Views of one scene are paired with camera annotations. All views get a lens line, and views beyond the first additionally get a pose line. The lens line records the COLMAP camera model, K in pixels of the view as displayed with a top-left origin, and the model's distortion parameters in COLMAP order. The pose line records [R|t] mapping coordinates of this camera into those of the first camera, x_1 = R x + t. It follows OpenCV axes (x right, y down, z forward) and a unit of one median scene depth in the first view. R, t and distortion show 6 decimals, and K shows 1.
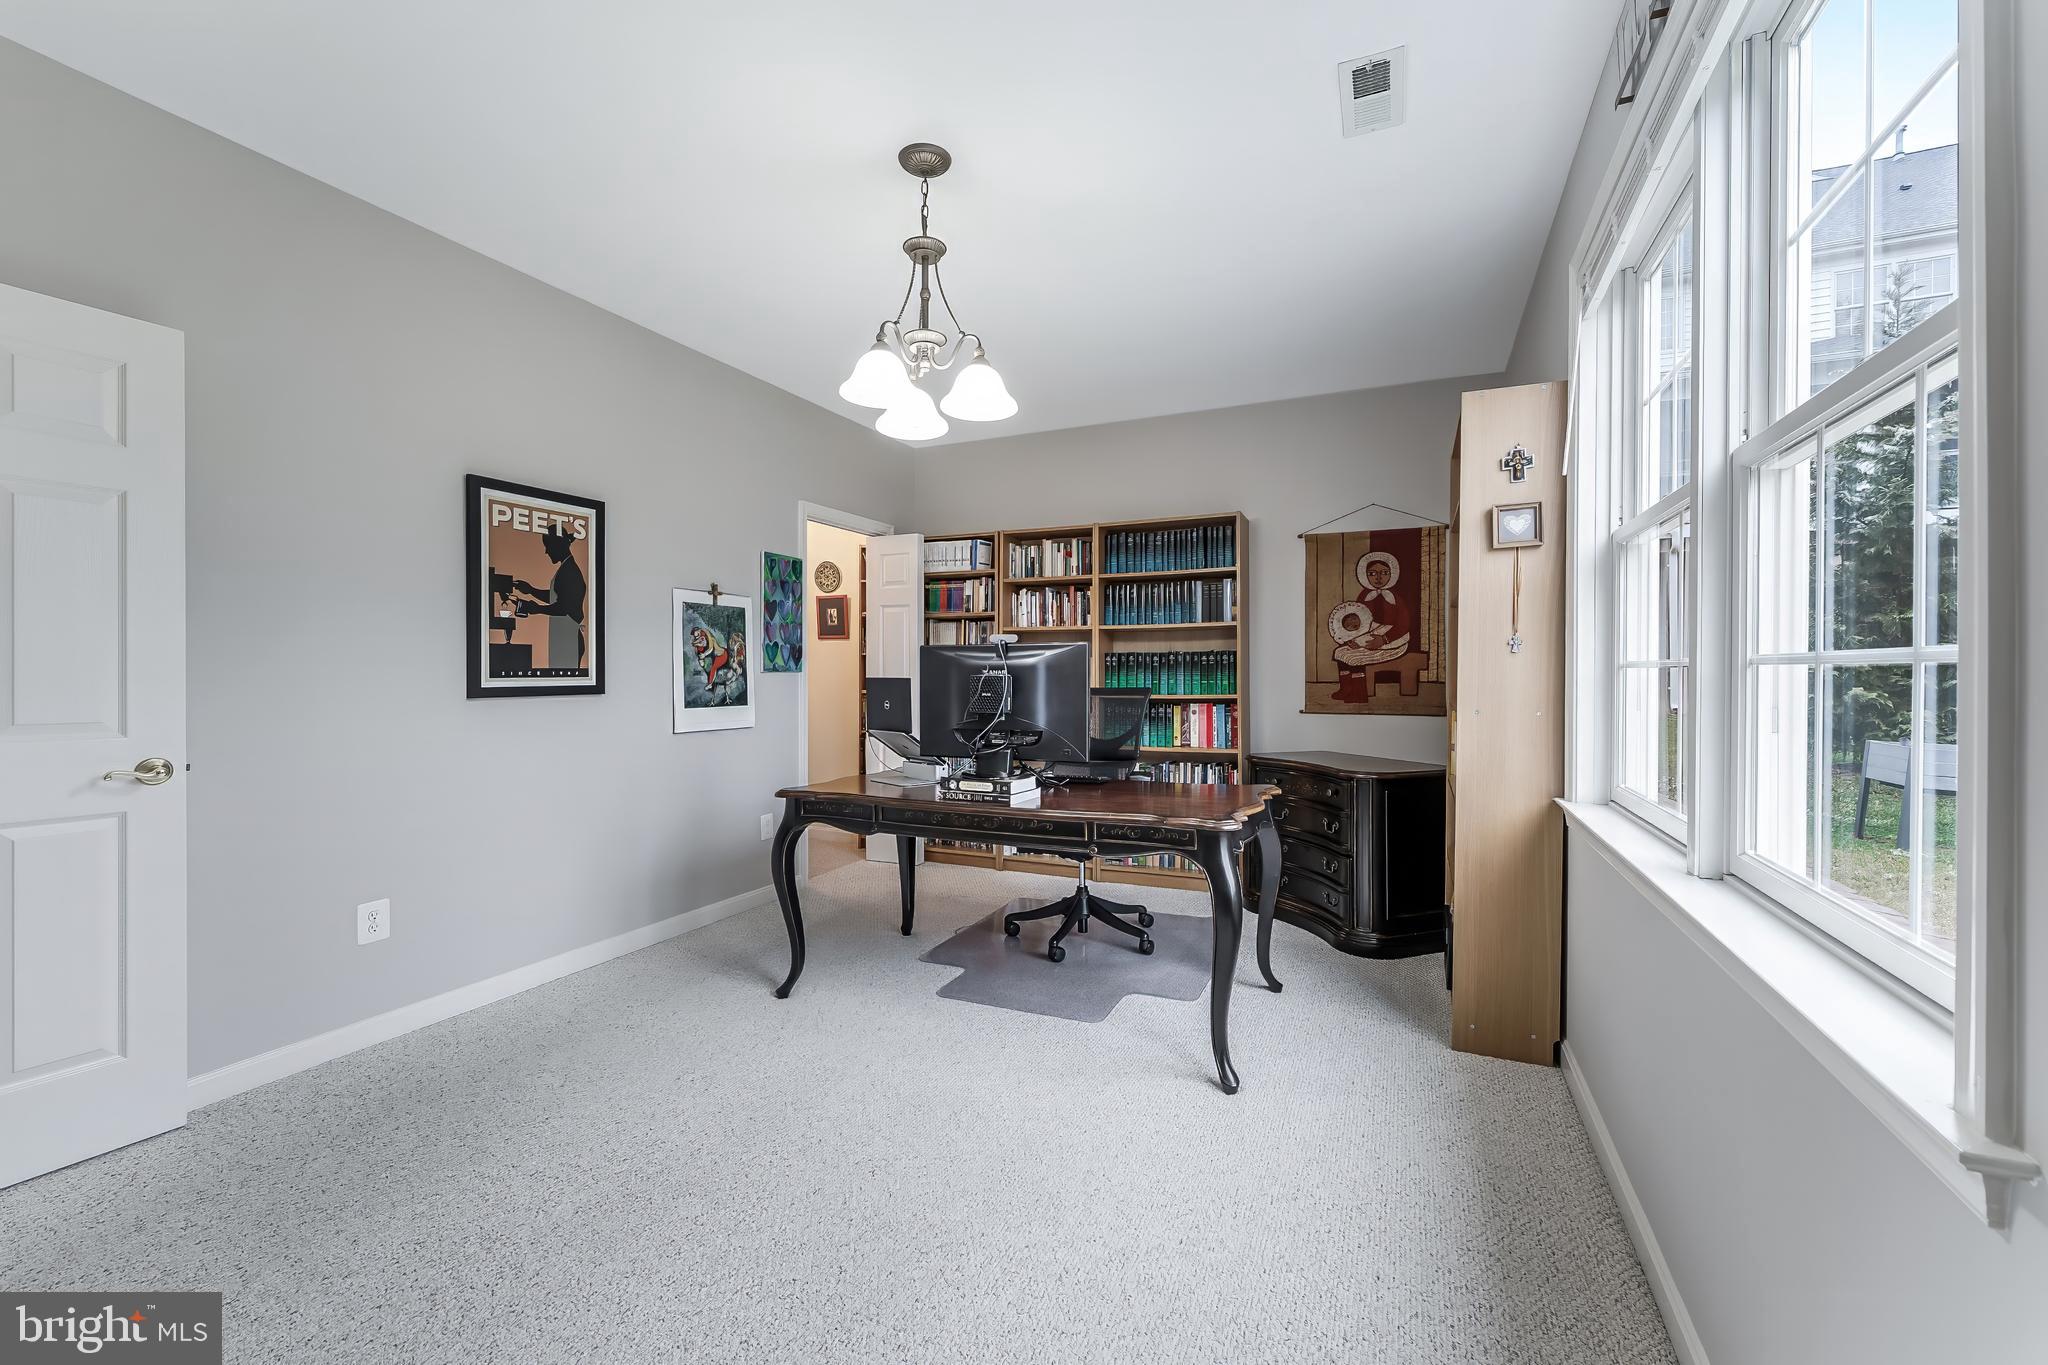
lens RADIAL K [[827.1, 0, 1032.4], [0, 827.1, 683.5], [0, 0, 1]] dist [0.002783, -0.001103]
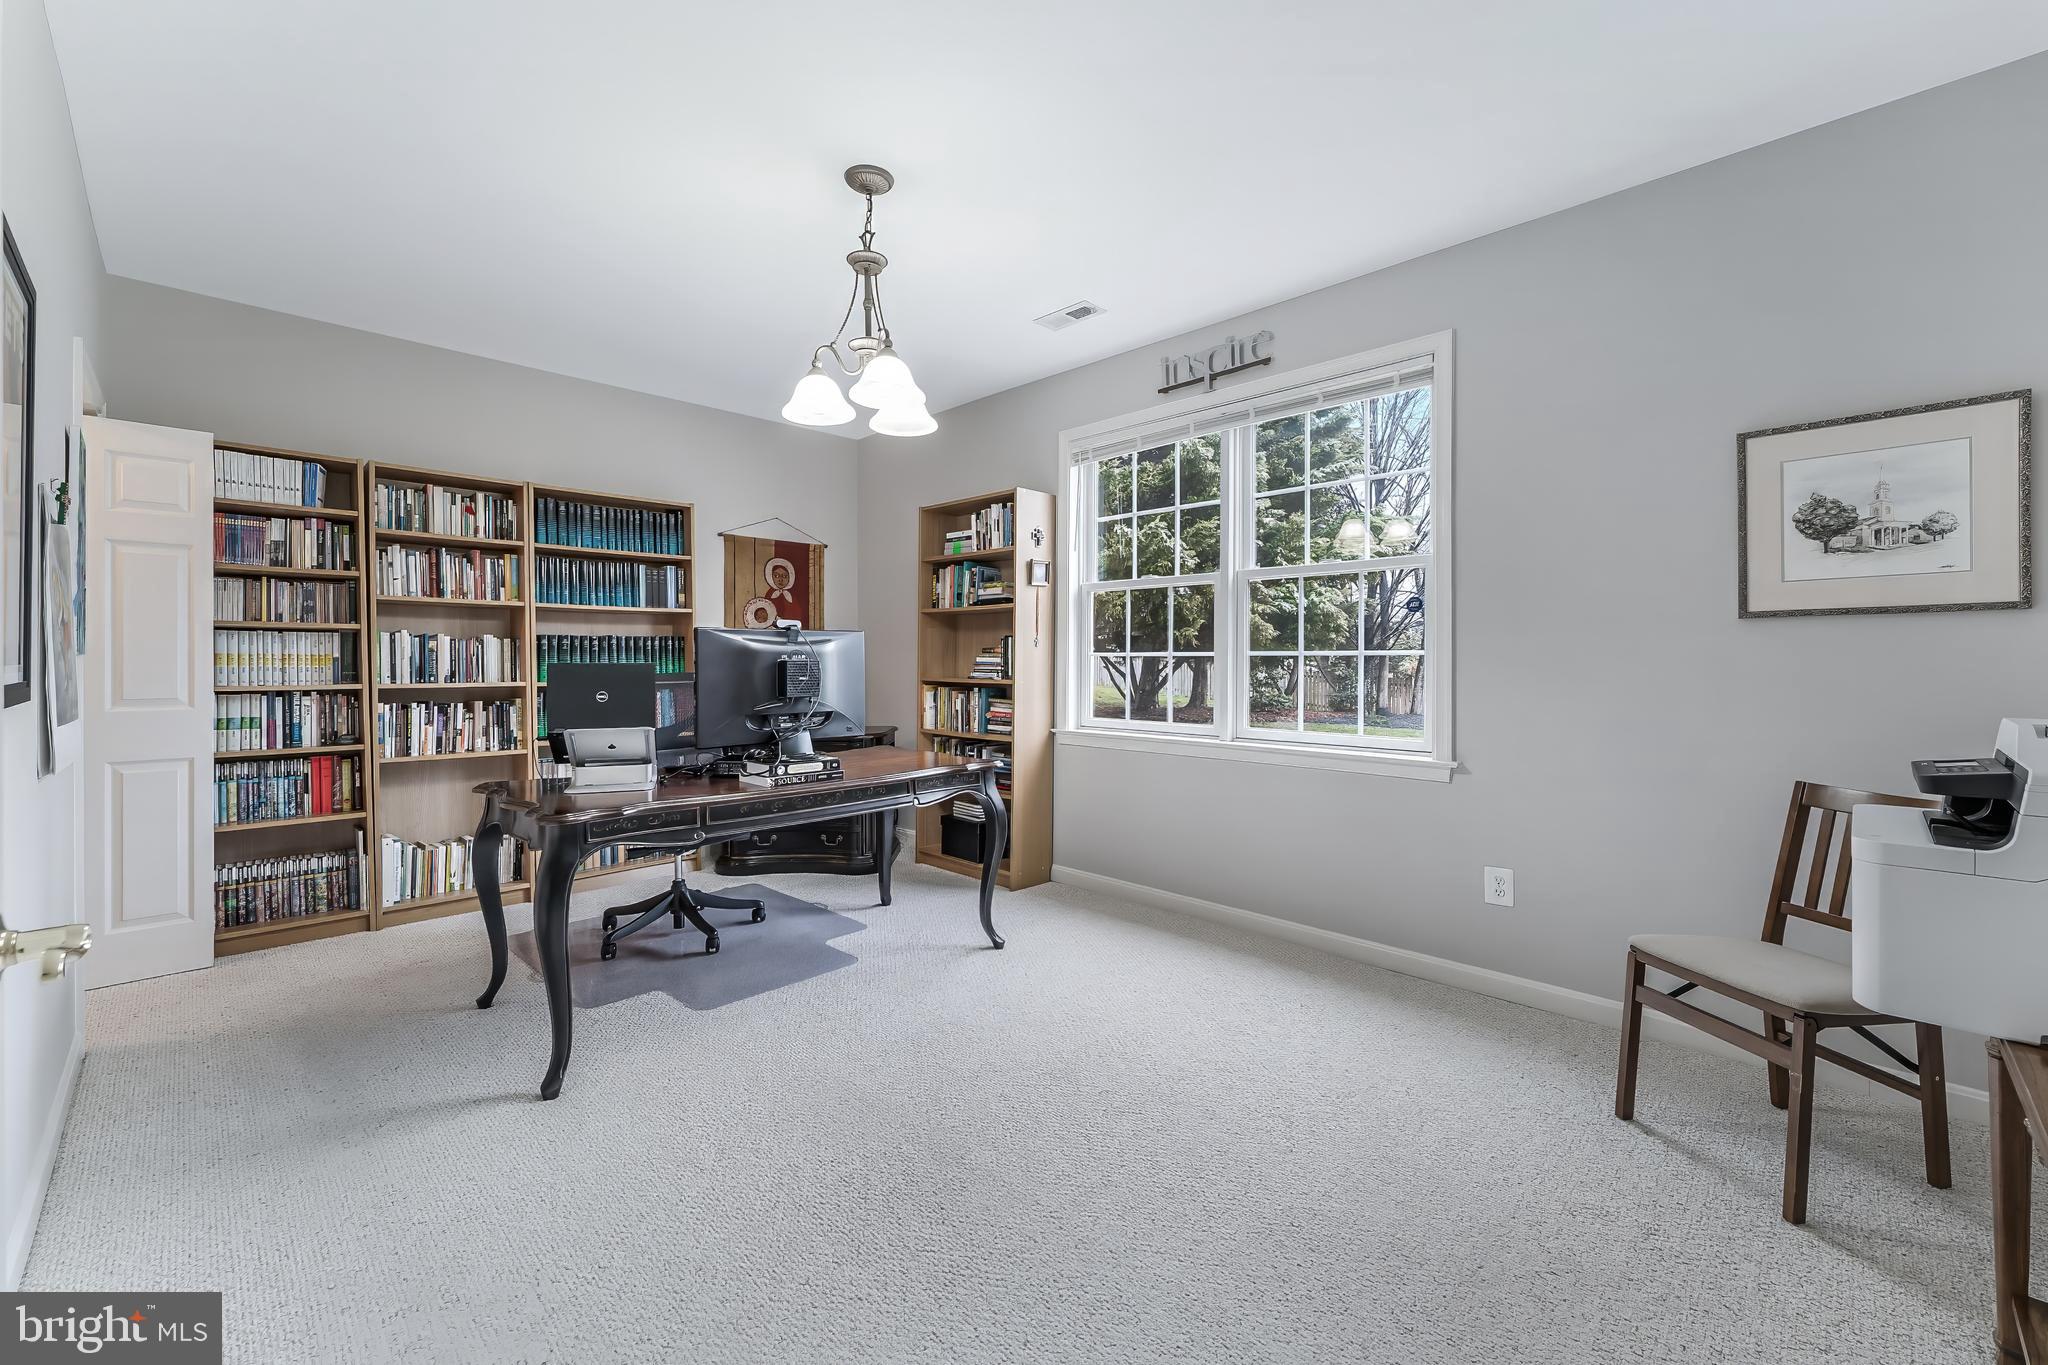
lens RADIAL K [[827.1, 0, 1023.6], [0, 827.1, 668.8], [0, 0, 1]] dist [0.002783, -0.001103]
pose [[0.356180, -0.009479, 0.934369, -0.549690], [0.010746, 0.999924, 0.006048, -0.001172], [-0.934355, 0.007887, 0.356255, 0.224498]]
